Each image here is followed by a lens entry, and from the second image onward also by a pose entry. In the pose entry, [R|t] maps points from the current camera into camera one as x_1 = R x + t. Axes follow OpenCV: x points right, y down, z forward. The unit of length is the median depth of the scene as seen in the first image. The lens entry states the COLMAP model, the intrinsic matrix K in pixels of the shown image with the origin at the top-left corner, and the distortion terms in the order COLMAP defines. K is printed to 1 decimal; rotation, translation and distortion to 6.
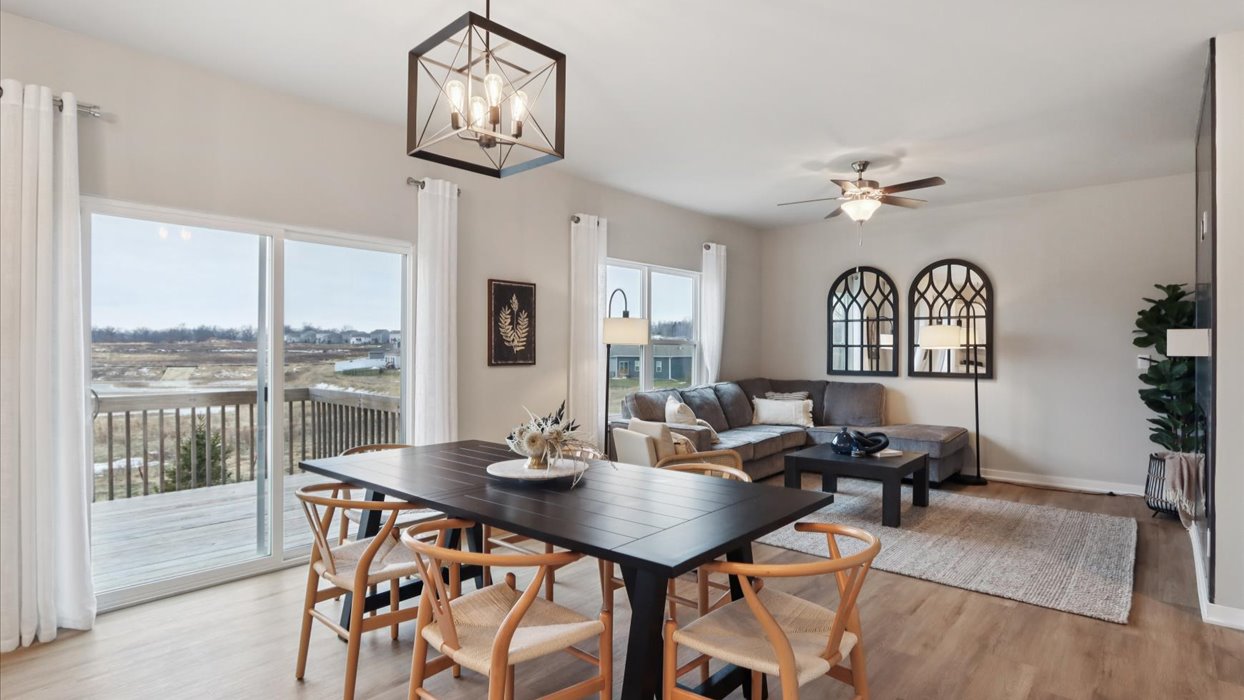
lens RADIAL K [[622.1, 0, 617.6], [0, 622.1, 362.8], [0, 0, 1]] dist [-0.017930, 0.001231]
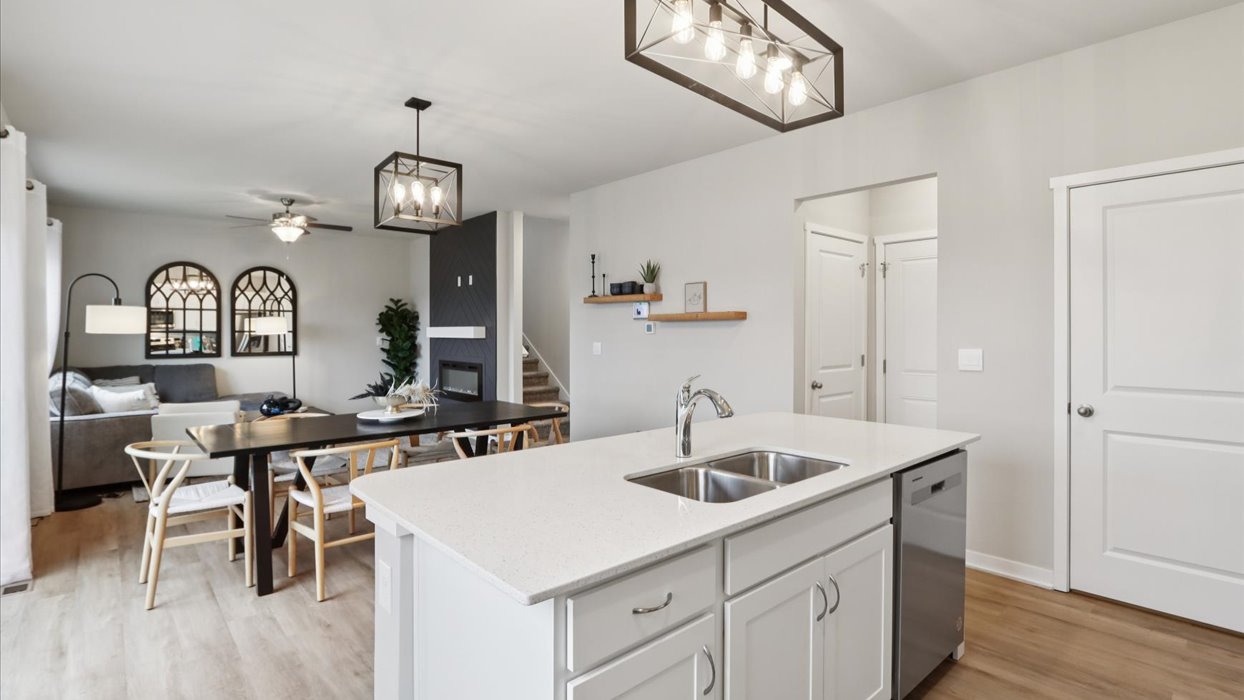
lens RADIAL K [[602.5, 0, 627.6], [0, 602.5, 344.6], [0, 0, 1]] dist [-0.020136, 0.003519]
pose [[0.104056, -0.020075, 0.994369, -0.745844], [0.019857, 0.999639, 0.018103, -0.009123], [-0.994373, 0.017861, 0.104417, 0.106629]]
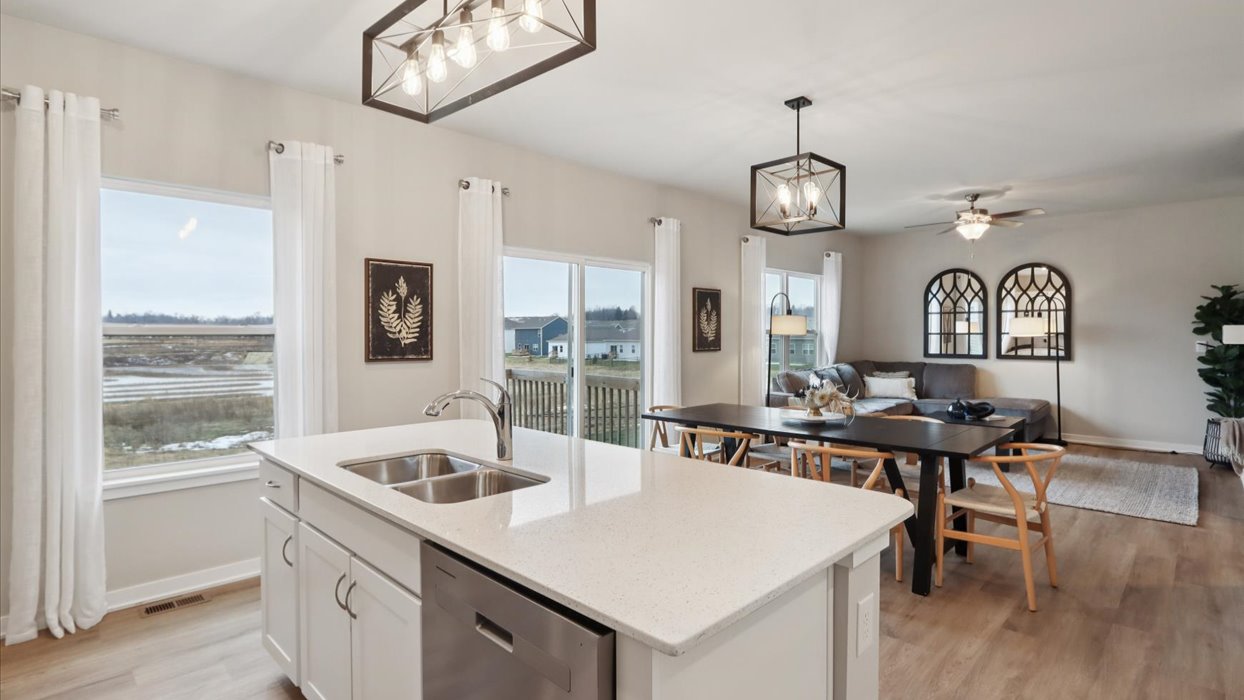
lens RADIAL K [[602.5, 0, 613.1], [0, 602.5, 347.1], [0, 0, 1]] dist [-0.020136, 0.003519]
pose [[0.997939, -0.003765, -0.064054, -0.247754], [0.003852, 0.999992, 0.001228, -0.006147], [0.064049, -0.001472, 0.997946, -0.265955]]
